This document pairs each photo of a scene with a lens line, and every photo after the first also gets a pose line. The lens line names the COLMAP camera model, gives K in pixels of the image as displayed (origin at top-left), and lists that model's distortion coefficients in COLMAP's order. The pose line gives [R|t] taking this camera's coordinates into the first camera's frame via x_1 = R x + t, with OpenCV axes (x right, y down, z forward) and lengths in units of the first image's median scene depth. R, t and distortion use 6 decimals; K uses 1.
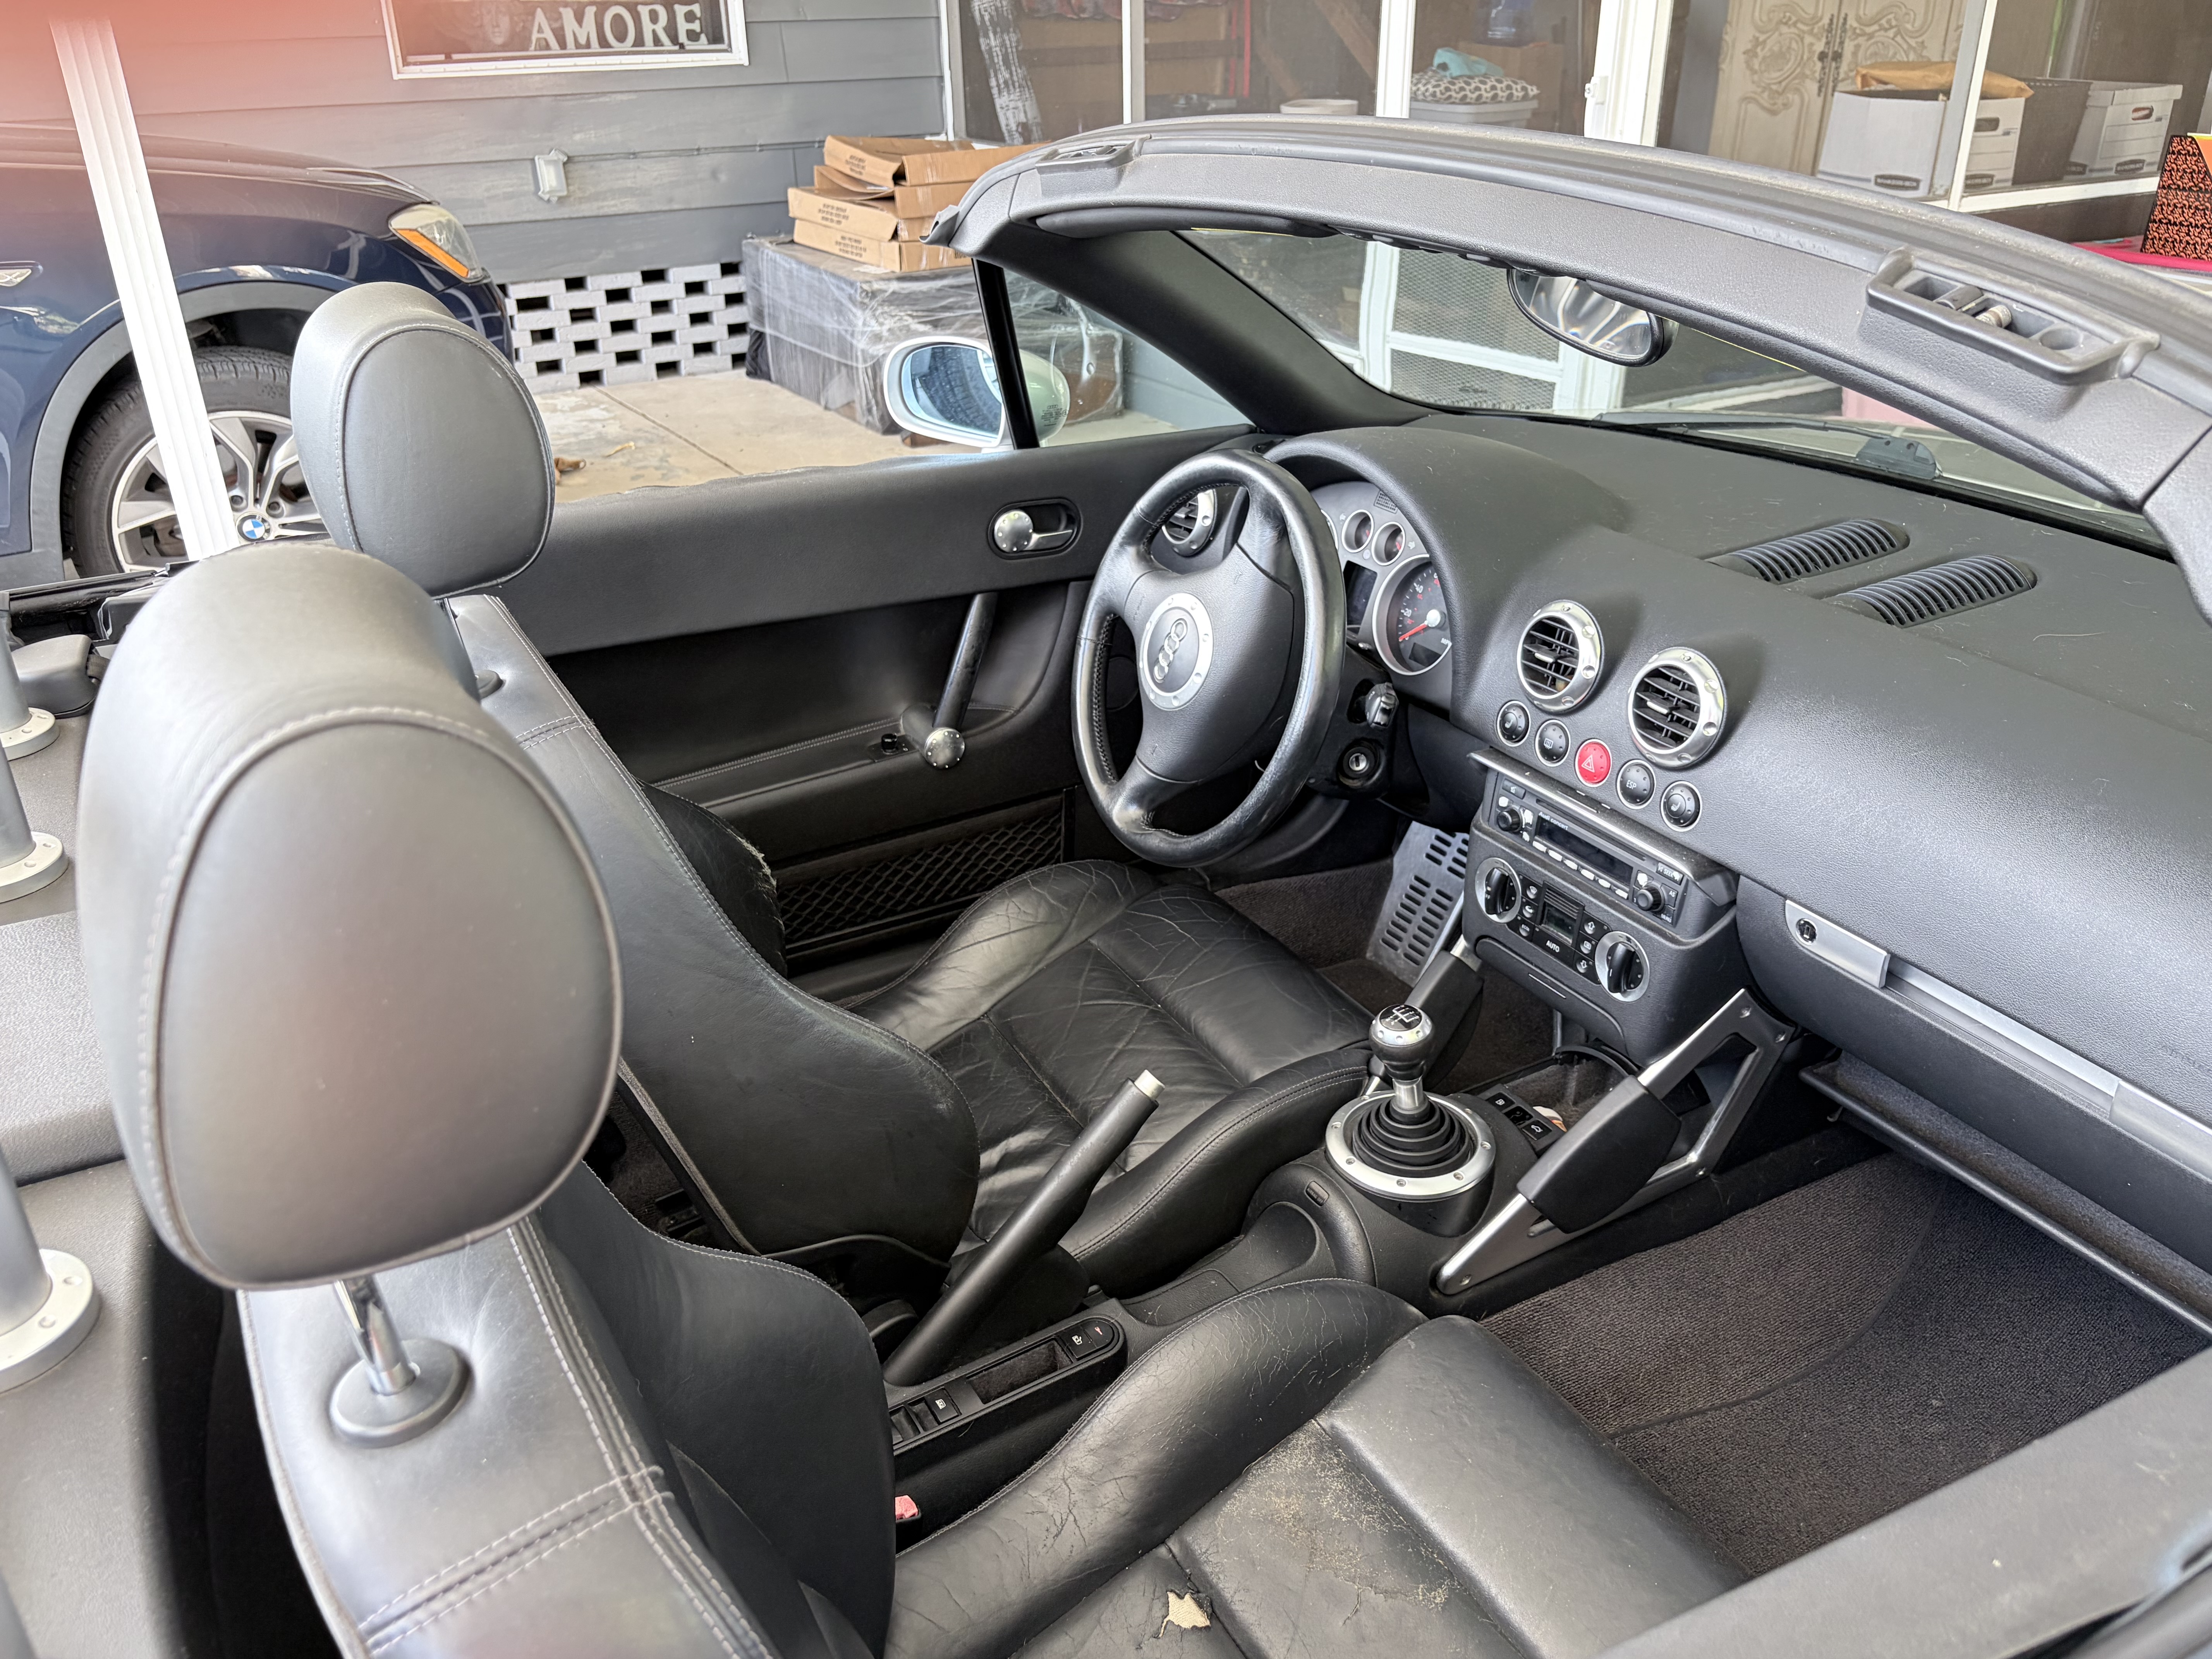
lens RADIAL K [[1684.1, 0, 1112.8], [0, 1684.1, 822.1], [0, 0, 1]] dist [0.031538, -0.015310]
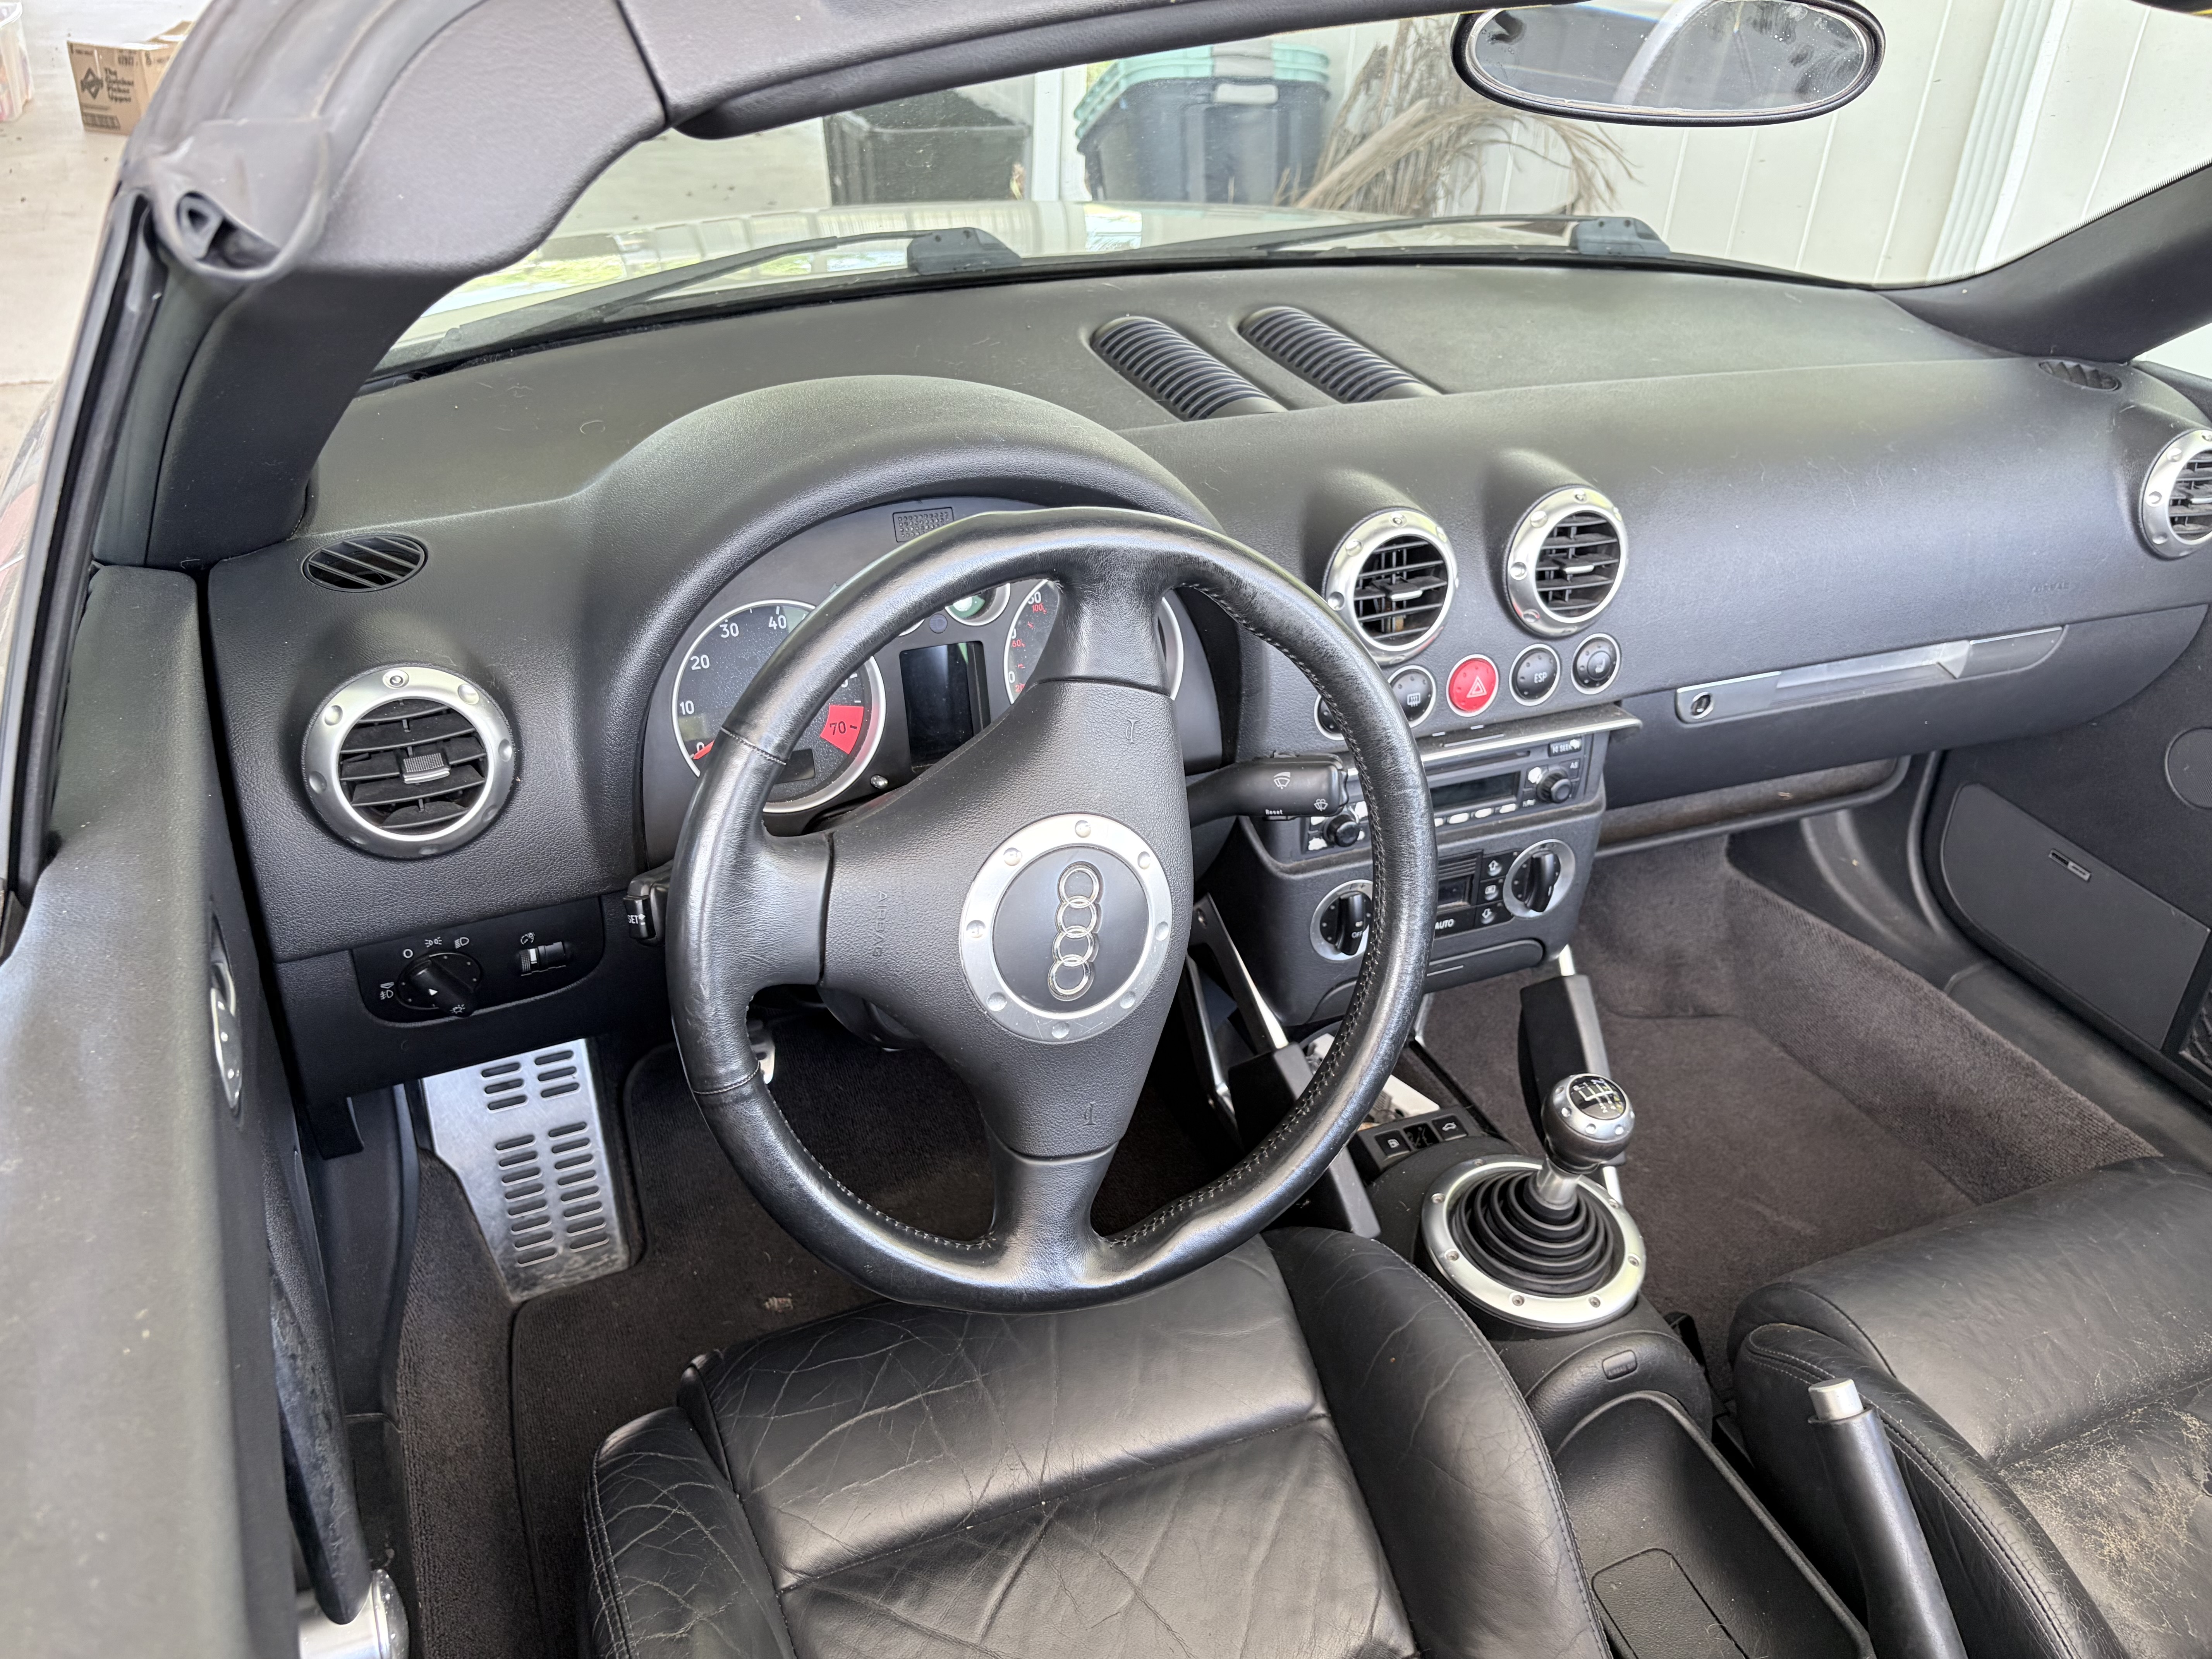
lens RADIAL K [[1684.1, 0, 1114.1], [0, 1684.1, 839.1], [0, 0, 1]] dist [0.031538, -0.015310]
pose [[0.097959, -0.523238, 0.846538, -0.401658], [0.399262, 0.799834, 0.448169, -0.376806], [-0.911588, 0.294088, 0.287261, 0.930071]]
